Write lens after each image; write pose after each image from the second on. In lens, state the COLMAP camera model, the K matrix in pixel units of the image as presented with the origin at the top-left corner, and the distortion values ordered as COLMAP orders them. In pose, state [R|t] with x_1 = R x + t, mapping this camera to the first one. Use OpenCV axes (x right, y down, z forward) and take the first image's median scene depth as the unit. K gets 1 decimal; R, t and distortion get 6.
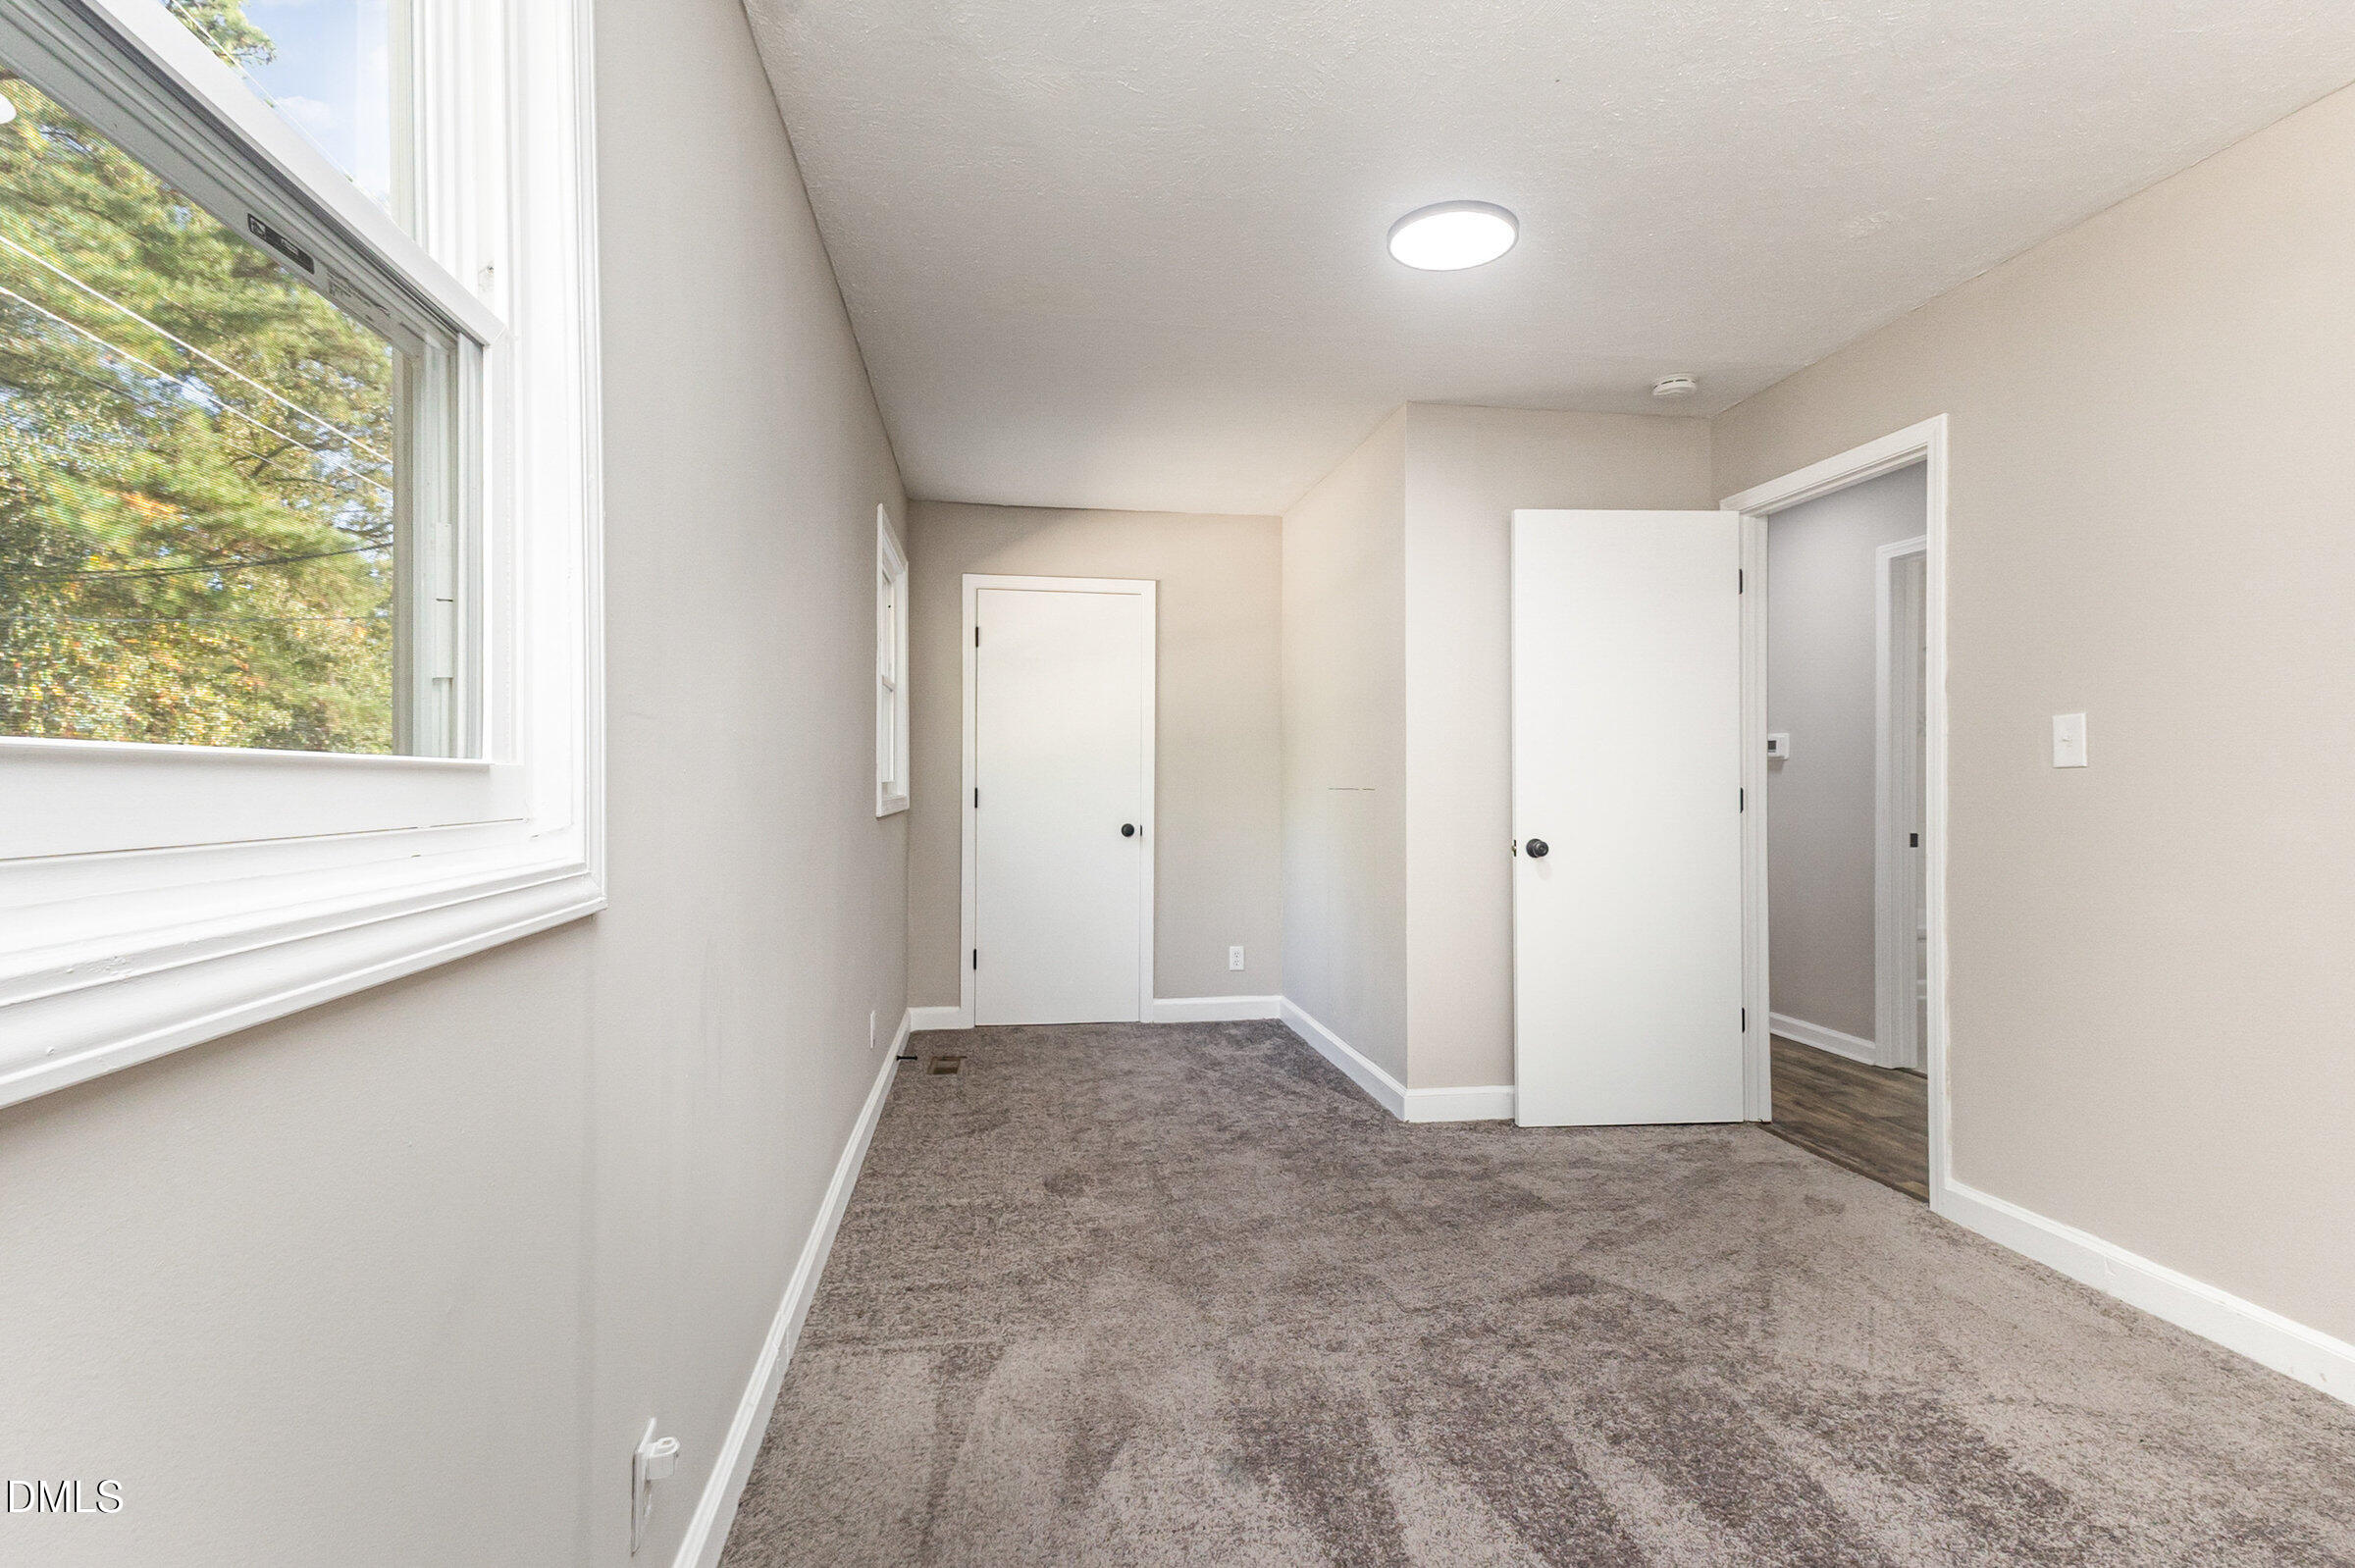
lens RADIAL K [[1088.6, 0, 1177.5], [0, 1088.6, 784.0], [0, 0, 1]] dist [0.028140, 0.000079]
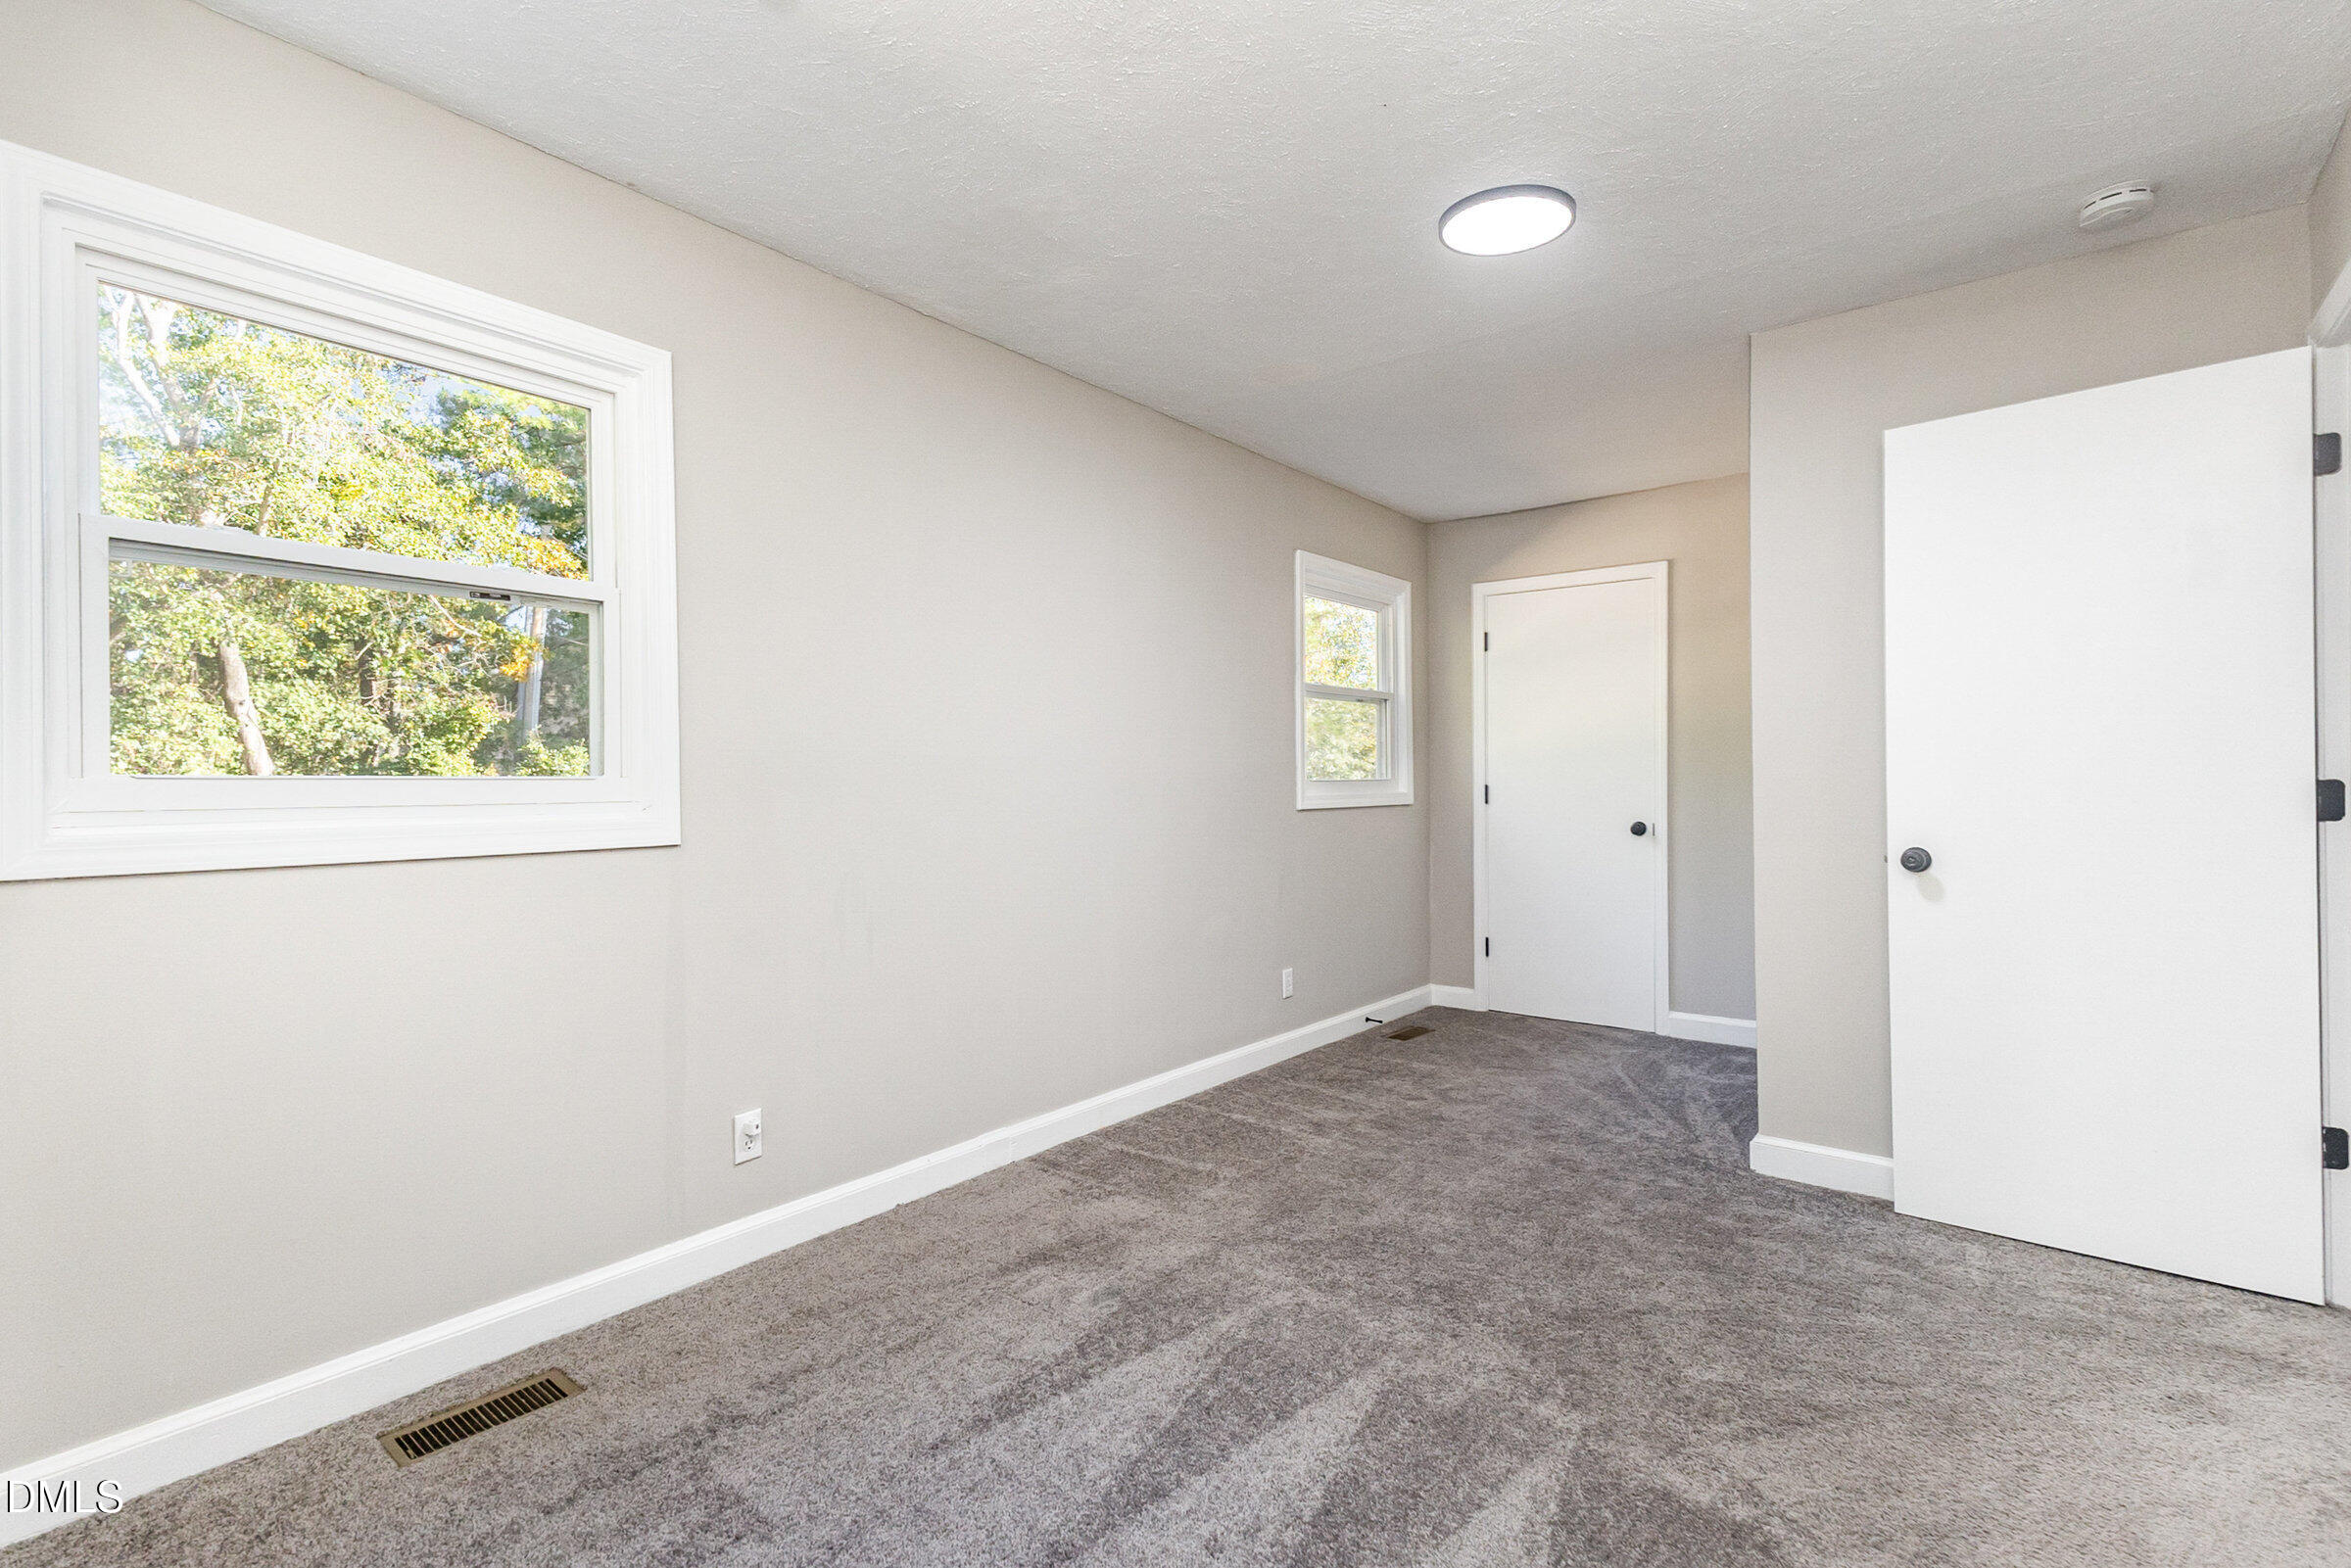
lens RADIAL K [[1089.2, 0, 1172.0], [0, 1089.2, 786.9], [0, 0, 1]] dist [0.027194, -0.001471]
pose [[0.683524, -0.001994, -0.729925, 0.390205], [0.006490, 0.999973, 0.003346, 0.000330], [0.729899, -0.007024, 0.683519, 0.055232]]
